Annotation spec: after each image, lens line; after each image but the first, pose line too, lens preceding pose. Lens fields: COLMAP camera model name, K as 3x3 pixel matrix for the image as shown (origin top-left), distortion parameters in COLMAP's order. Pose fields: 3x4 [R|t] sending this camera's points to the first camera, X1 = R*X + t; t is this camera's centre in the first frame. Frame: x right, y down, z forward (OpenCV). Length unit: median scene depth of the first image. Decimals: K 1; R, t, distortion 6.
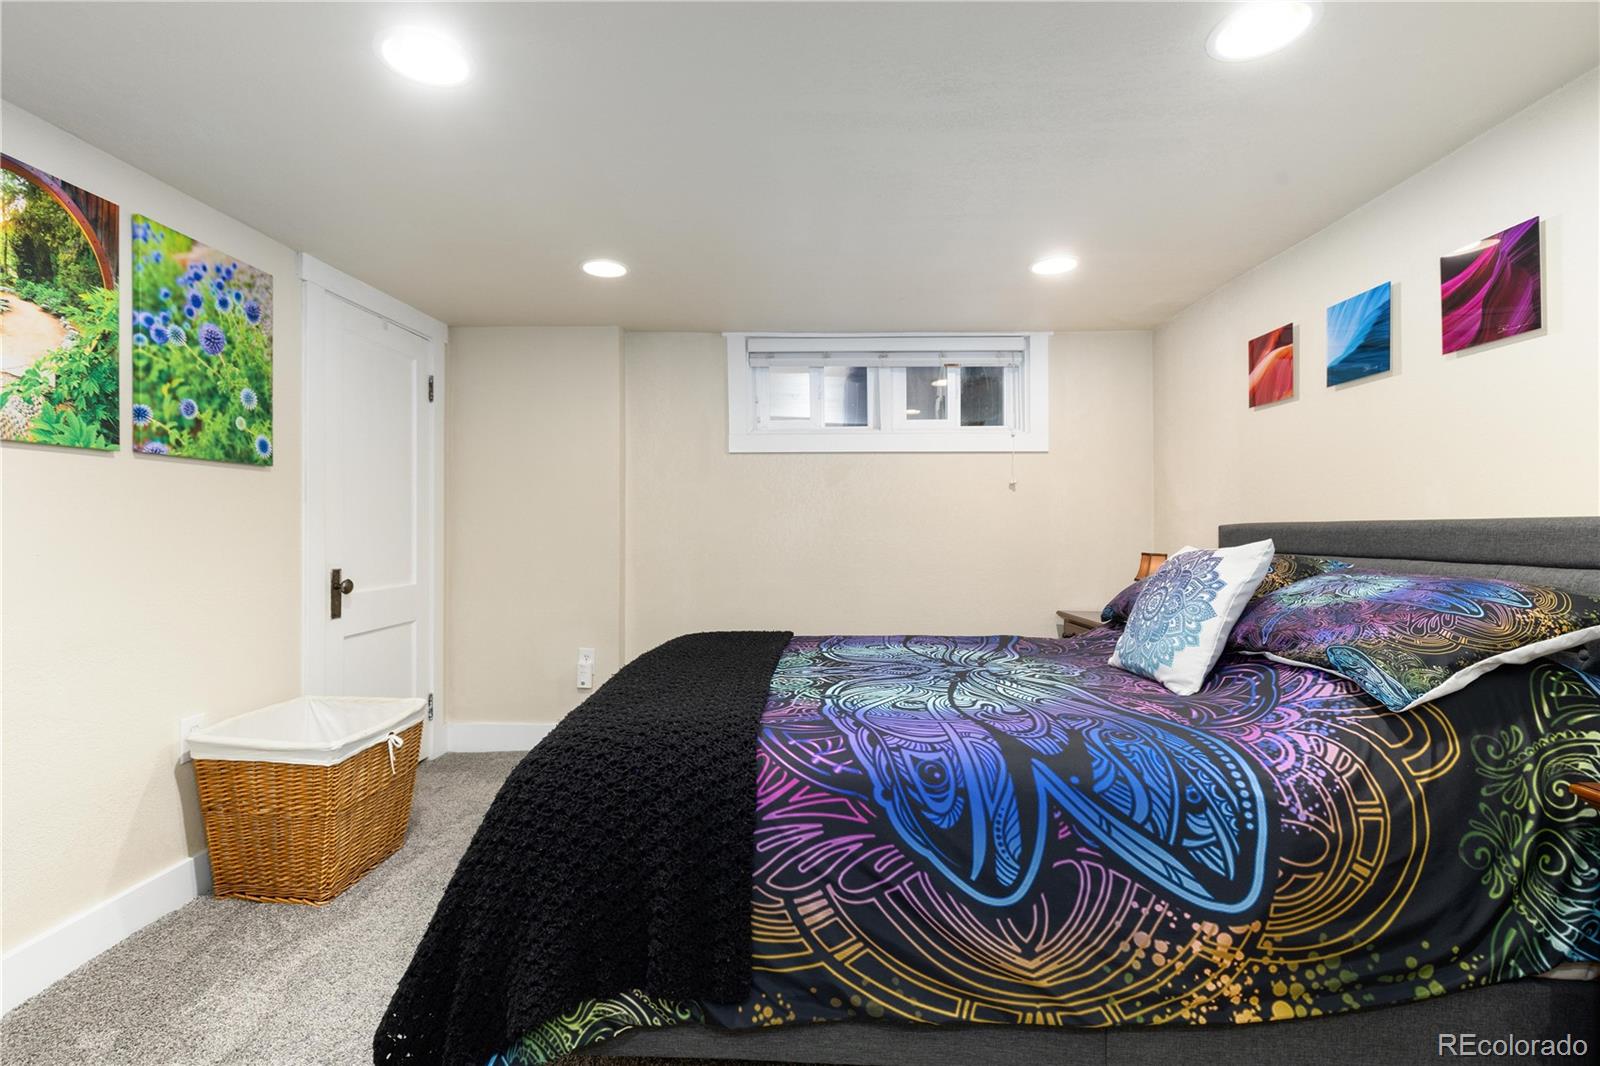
lens RADIAL K [[762.6, 0, 785.4], [0, 762.6, 532.3], [0, 0, 1]] dist [0.011639, -0.001268]
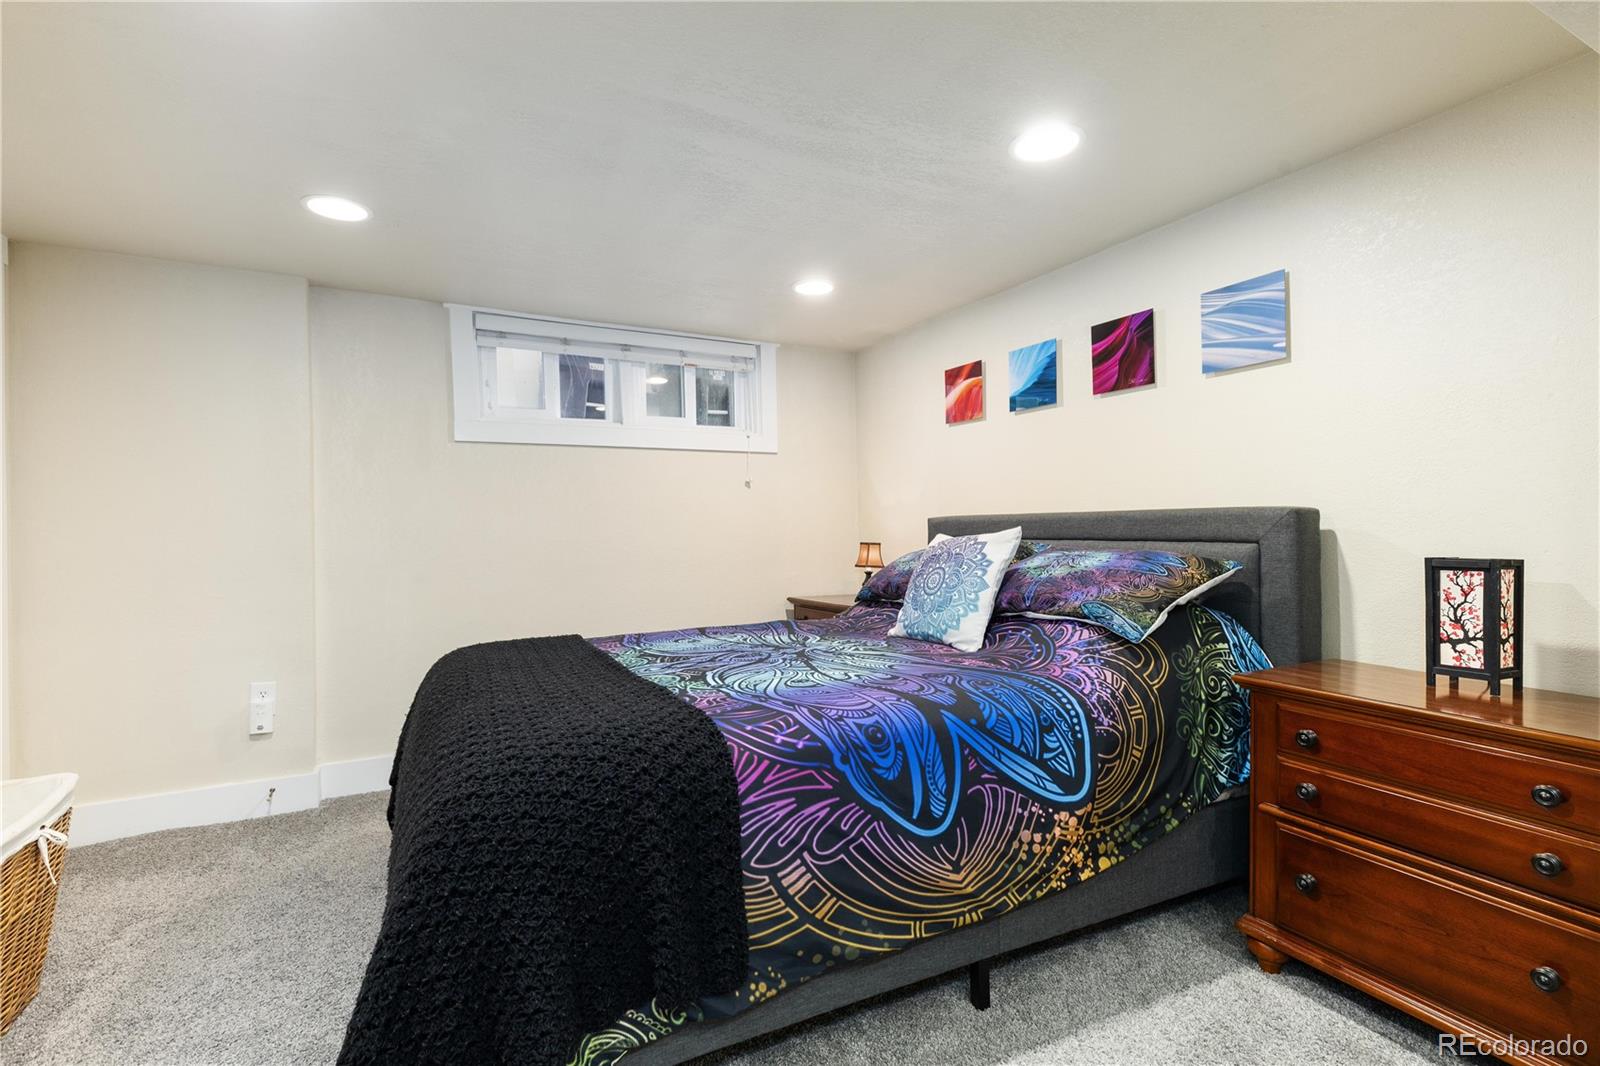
lens RADIAL K [[762.6, 0, 831.2], [0, 762.6, 531.4], [0, 0, 1]] dist [0.011639, -0.001268]
pose [[0.858975, -0.017175, 0.511729, -0.443114], [0.016755, 0.999845, 0.005433, 0.006997], [-0.511743, 0.003907, 0.859130, 0.060005]]
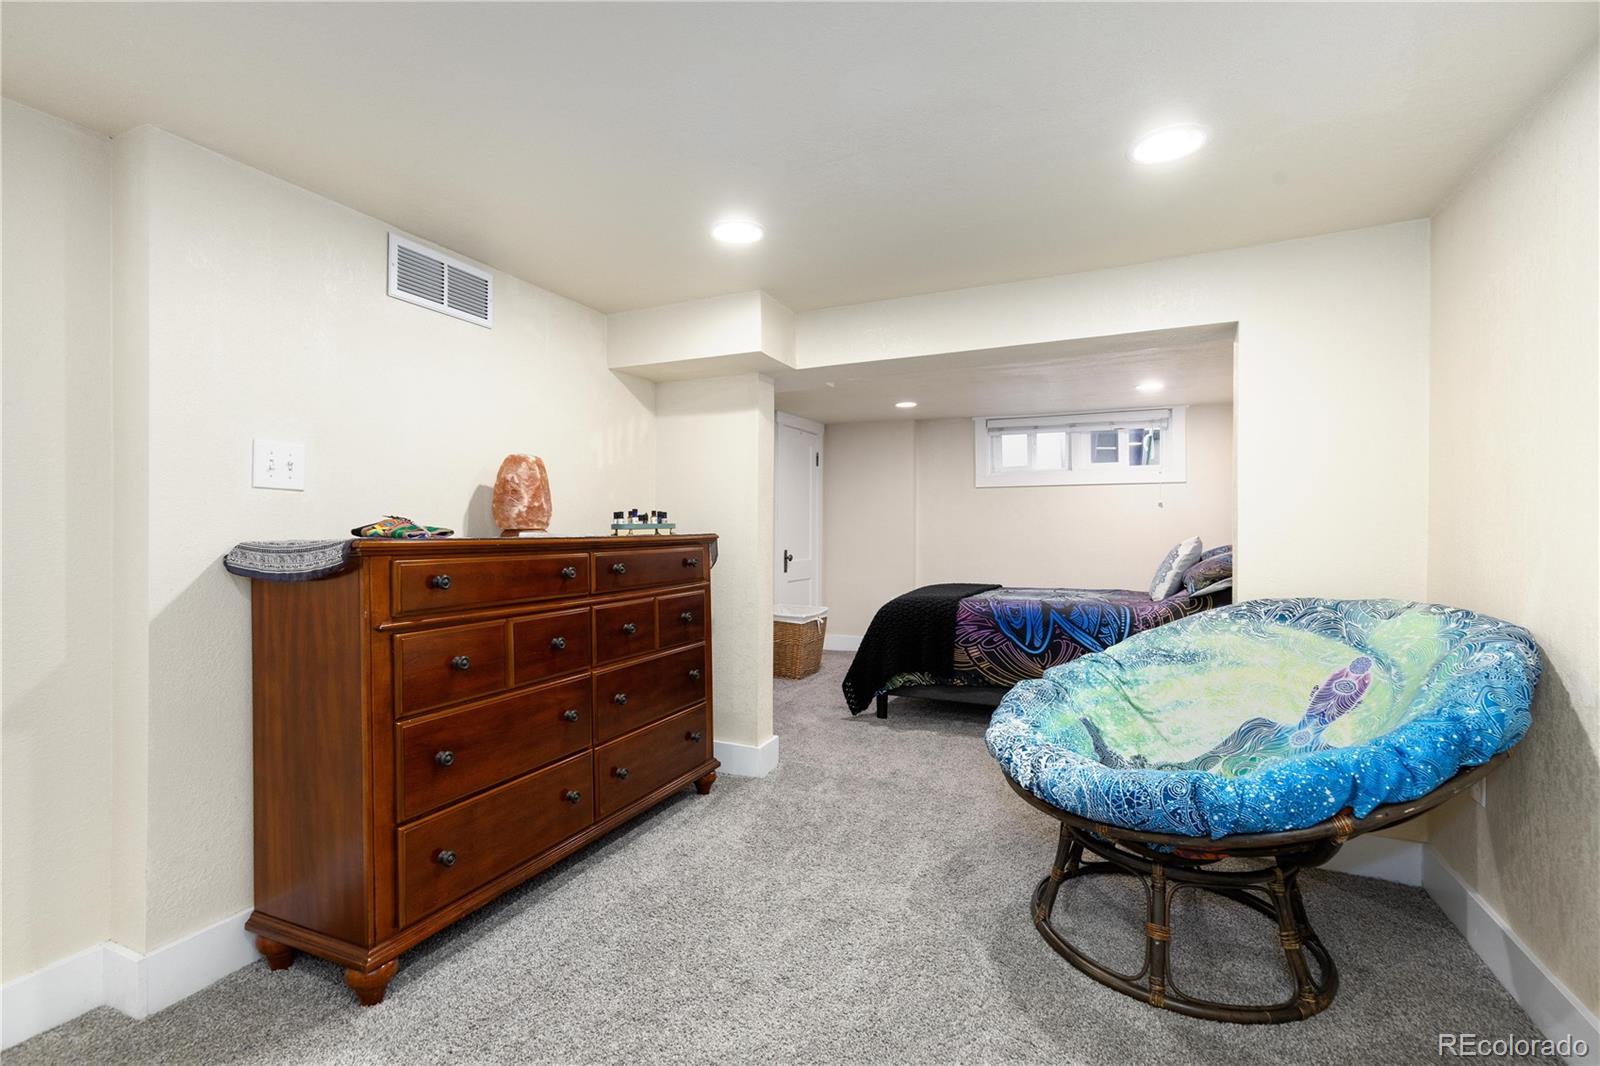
lens RADIAL K [[762.6, 0, 799.6], [0, 762.6, 531.1], [0, 0, 1]] dist [0.011639, -0.001268]
pose [[0.934857, -0.000085, -0.355025, 0.473197], [-0.002048, 0.999982, -0.005631, 0.013556], [0.355019, 0.005991, 0.934840, -2.158676]]
